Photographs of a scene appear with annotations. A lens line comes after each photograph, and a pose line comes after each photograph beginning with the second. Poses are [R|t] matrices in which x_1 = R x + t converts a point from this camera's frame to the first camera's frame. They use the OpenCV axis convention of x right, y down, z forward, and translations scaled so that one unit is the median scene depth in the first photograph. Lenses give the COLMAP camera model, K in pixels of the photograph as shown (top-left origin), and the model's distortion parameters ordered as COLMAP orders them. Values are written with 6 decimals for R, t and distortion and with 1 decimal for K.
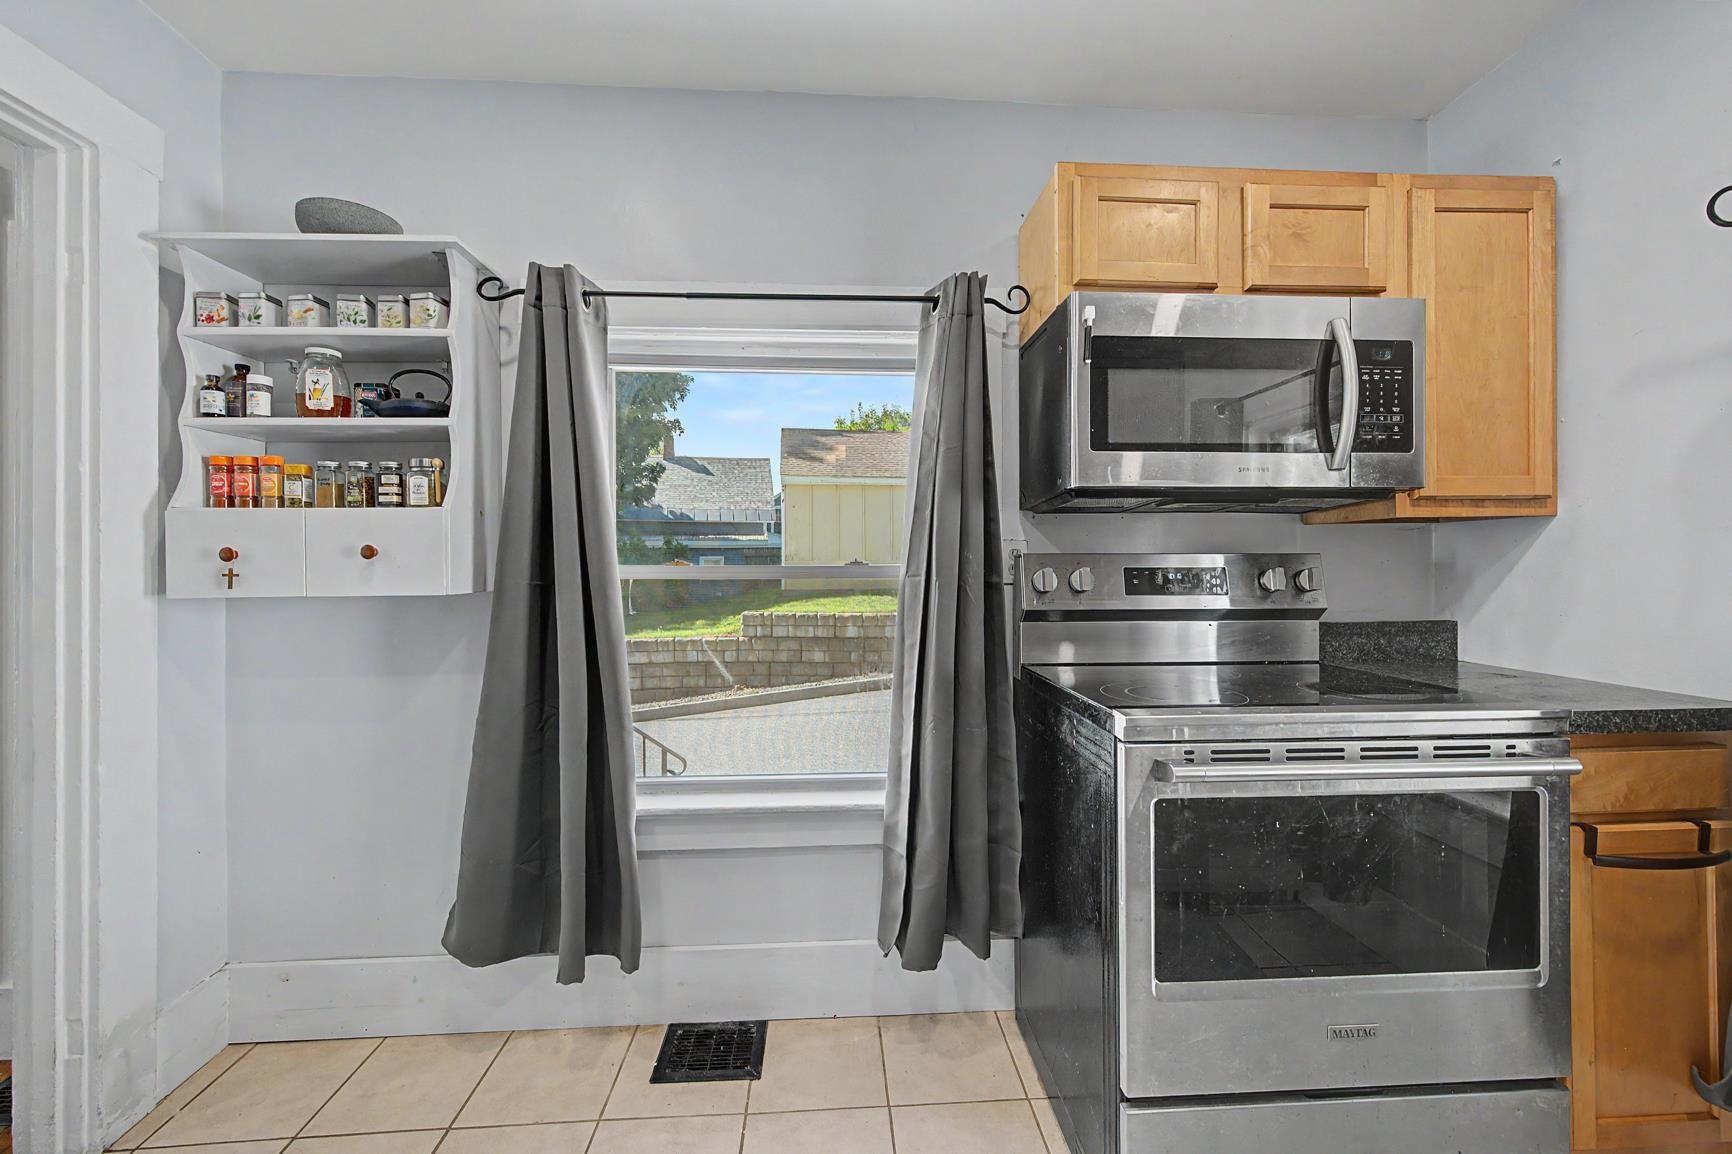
lens RADIAL K [[686.3, 0, 867.2], [0, 686.3, 564.2], [0, 0, 1]] dist [0.005940, -0.001806]
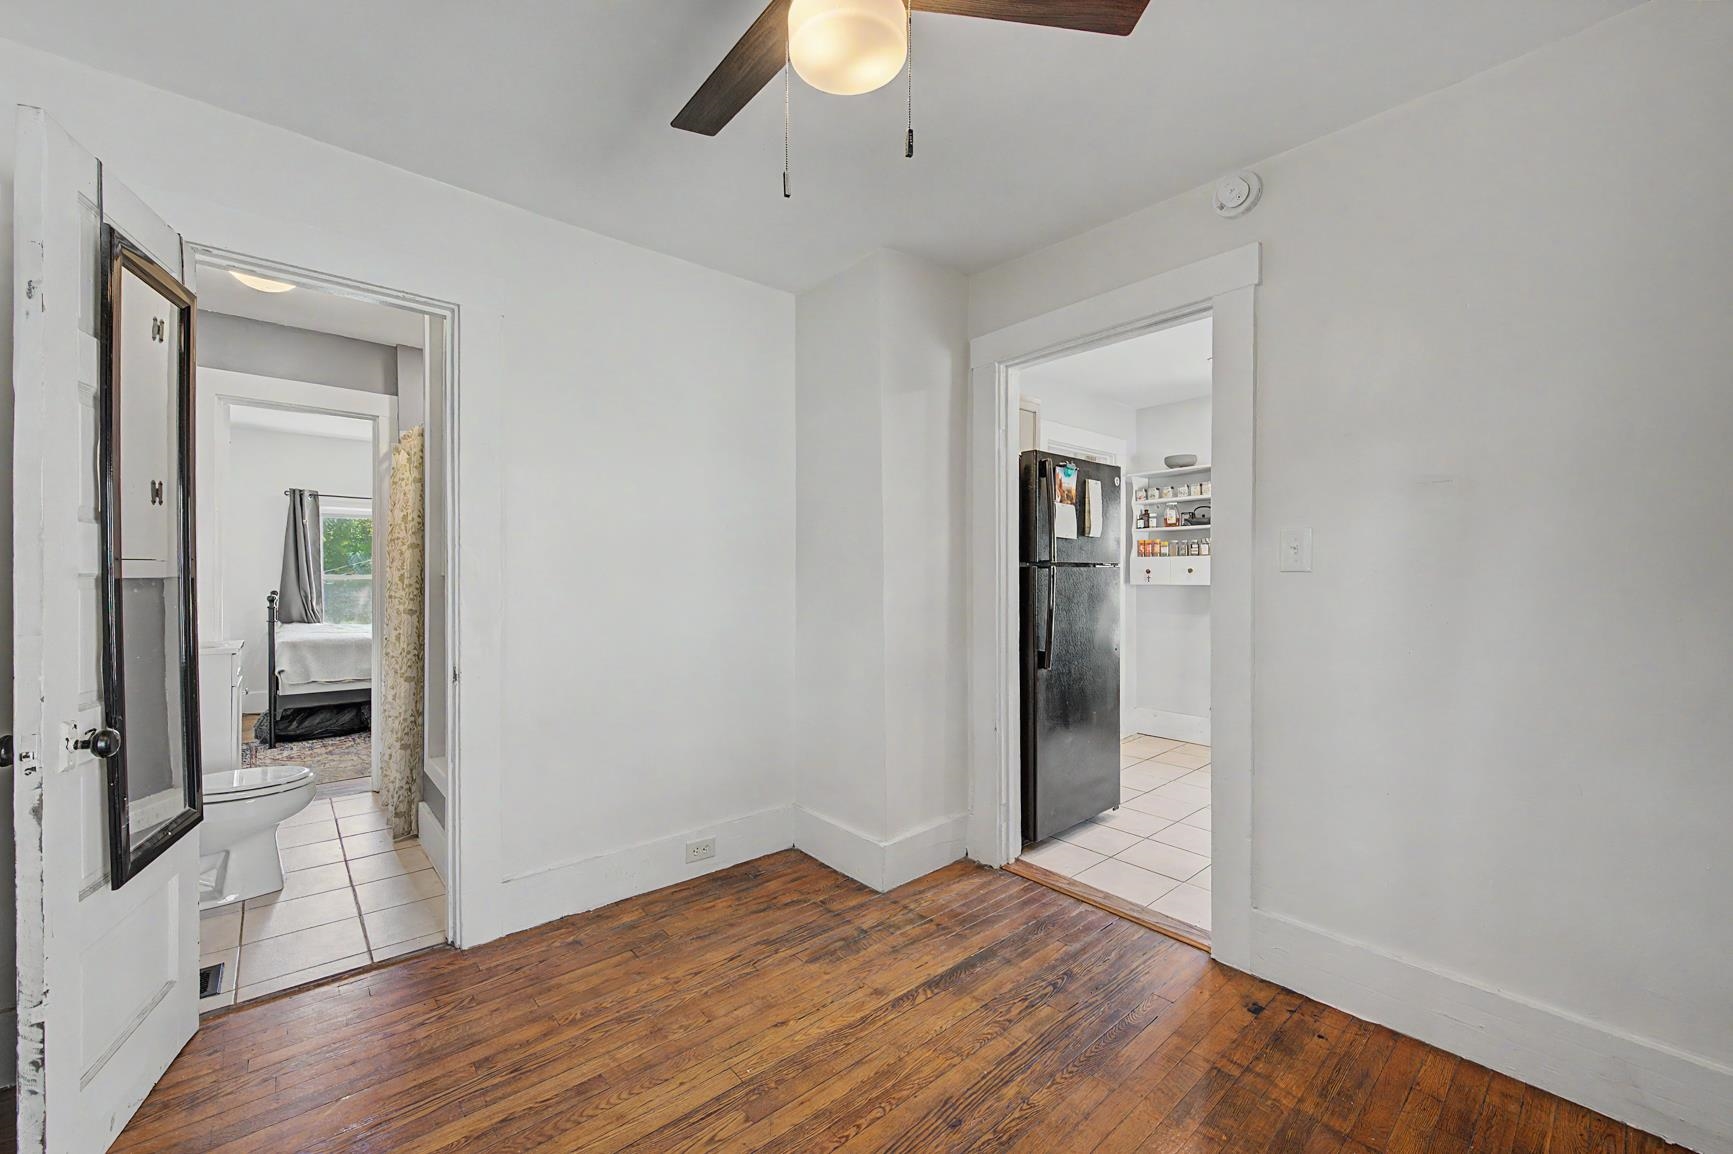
lens RADIAL K [[686.7, 0, 856.1], [0, 686.7, 574.5], [0, 0, 1]] dist [0.005940, -0.001806]
pose [[0.603052, 0.007307, -0.797669, 0.789039], [0.000167, 0.999957, 0.009286, -0.027562], [0.797702, -0.005733, 0.603025, -1.941568]]
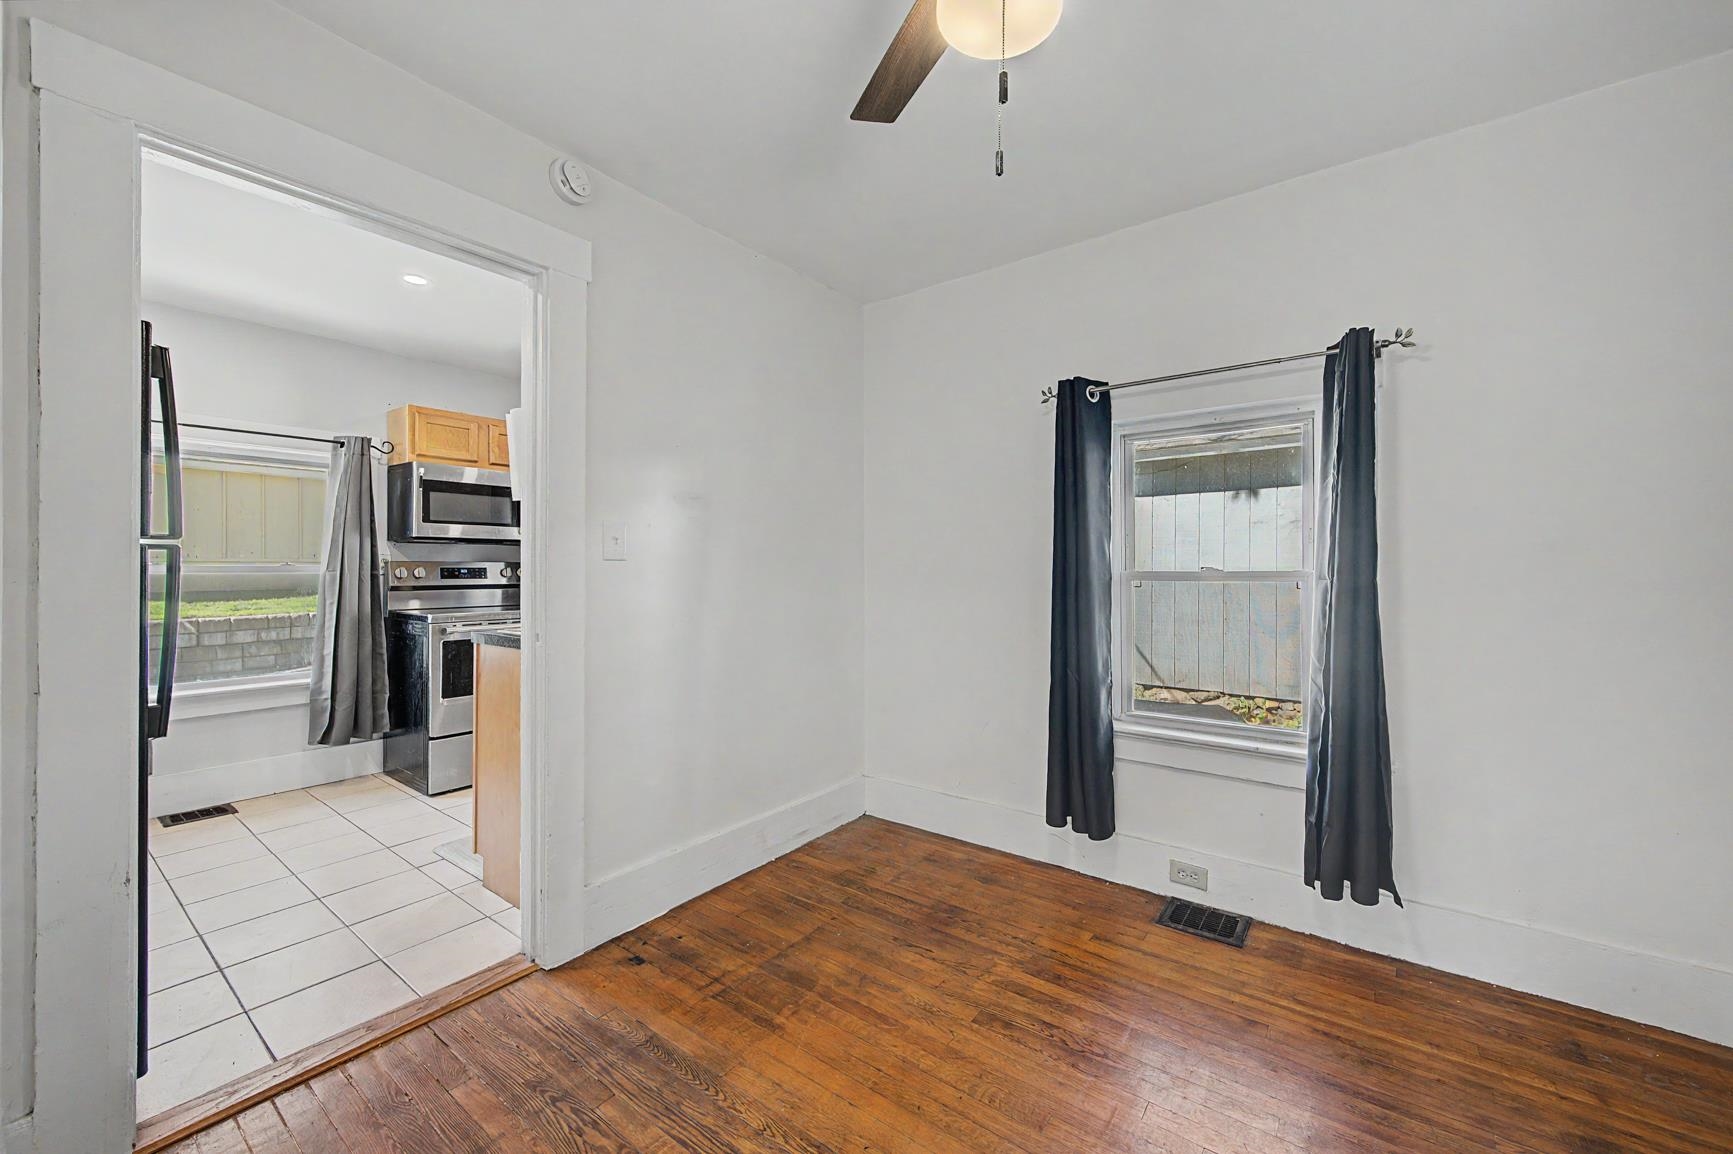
lens RADIAL K [[686.7, 0, 888.7], [0, 686.7, 564.6], [0, 0, 1]] dist [0.005940, -0.001806]
pose [[0.646236, 0.001443, 0.763136, -0.480236], [-0.003617, 0.999993, 0.001171, -0.012982], [-0.763129, -0.003517, 0.646237, -1.867961]]
